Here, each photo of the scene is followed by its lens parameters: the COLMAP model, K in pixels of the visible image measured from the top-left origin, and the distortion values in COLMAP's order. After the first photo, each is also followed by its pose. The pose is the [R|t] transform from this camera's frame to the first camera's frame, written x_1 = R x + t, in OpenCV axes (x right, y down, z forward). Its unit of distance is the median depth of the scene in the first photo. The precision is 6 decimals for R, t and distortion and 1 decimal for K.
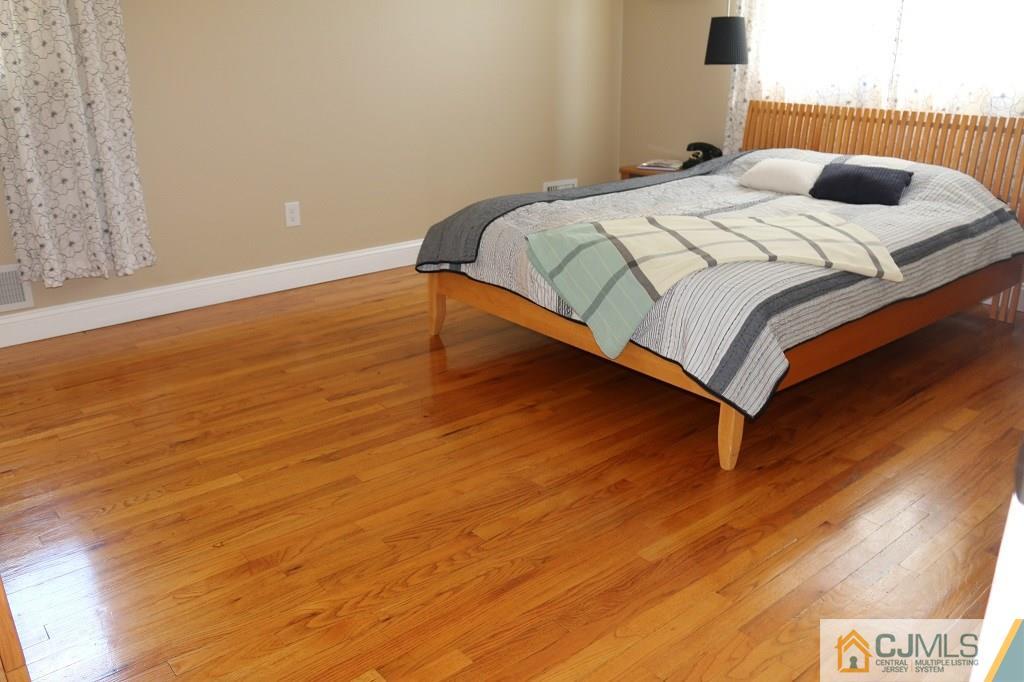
lens RADIAL K [[832.8, 0, 507.3], [0, 832.8, 342.4], [0, 0, 1]] dist [-0.122487, 0.057185]
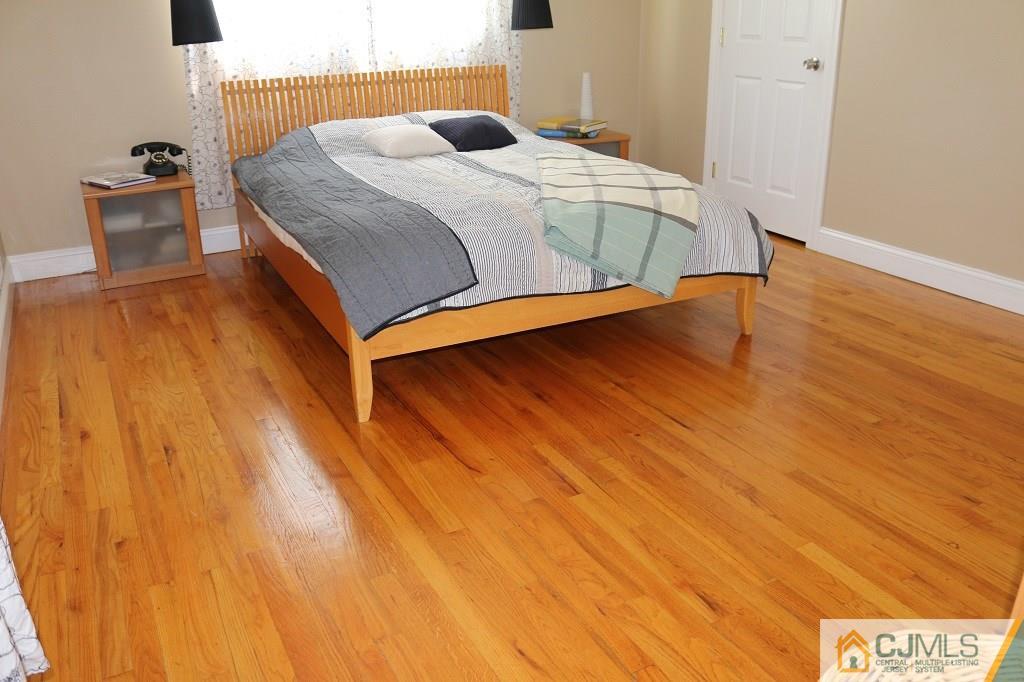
lens RADIAL K [[832.8, 0, 509.8], [0, 832.8, 338.0], [0, 0, 1]] dist [-0.122487, 0.057185]
pose [[0.191483, -0.356457, 0.914479, -0.762669], [0.341179, 0.897790, 0.278513, -0.253009], [-0.920289, 0.258671, 0.293527, 0.712487]]
